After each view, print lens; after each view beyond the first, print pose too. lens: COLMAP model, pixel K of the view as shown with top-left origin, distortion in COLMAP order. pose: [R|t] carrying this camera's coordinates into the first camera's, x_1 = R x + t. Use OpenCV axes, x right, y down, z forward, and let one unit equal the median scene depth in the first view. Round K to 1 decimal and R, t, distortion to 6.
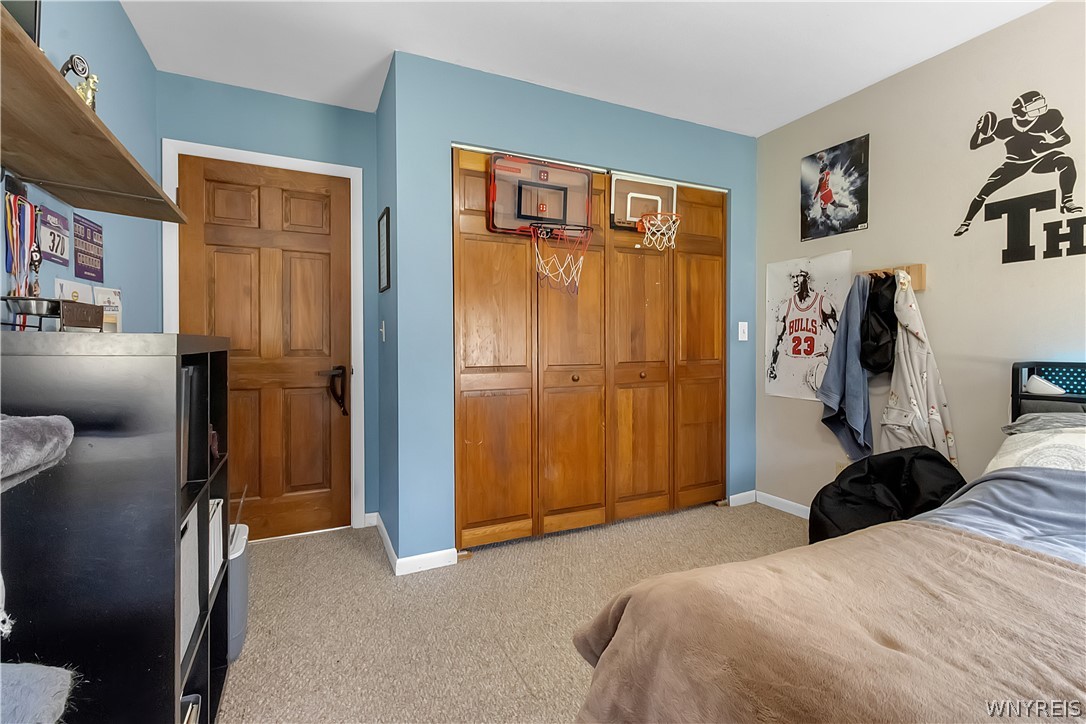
lens RADIAL K [[495.7, 0, 546.6], [0, 495.7, 350.7], [0, 0, 1]] dist [0.003184, 0.000630]
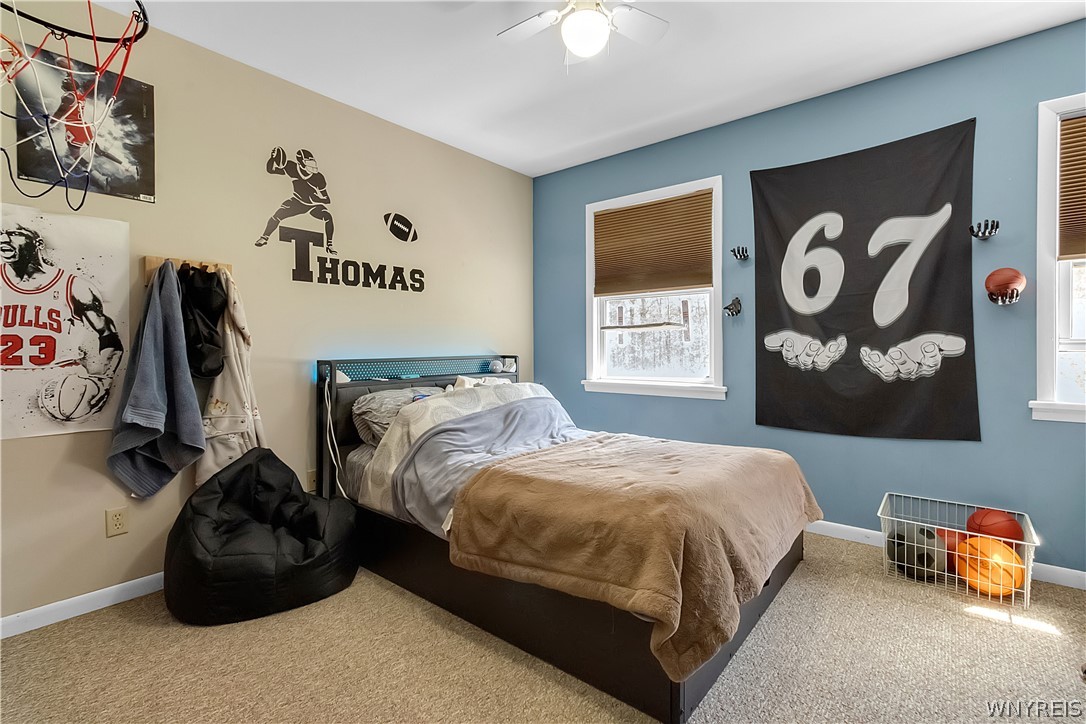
lens RADIAL K [[495.7, 0, 546.6], [0, 495.7, 350.7], [0, 0, 1]] dist [0.003184, 0.000630]
pose [[-0.421335, -0.009074, 0.906860, -0.340826], [0.013173, 0.999783, 0.016123, -0.011894], [-0.906809, 0.018739, -0.421124, 0.739252]]
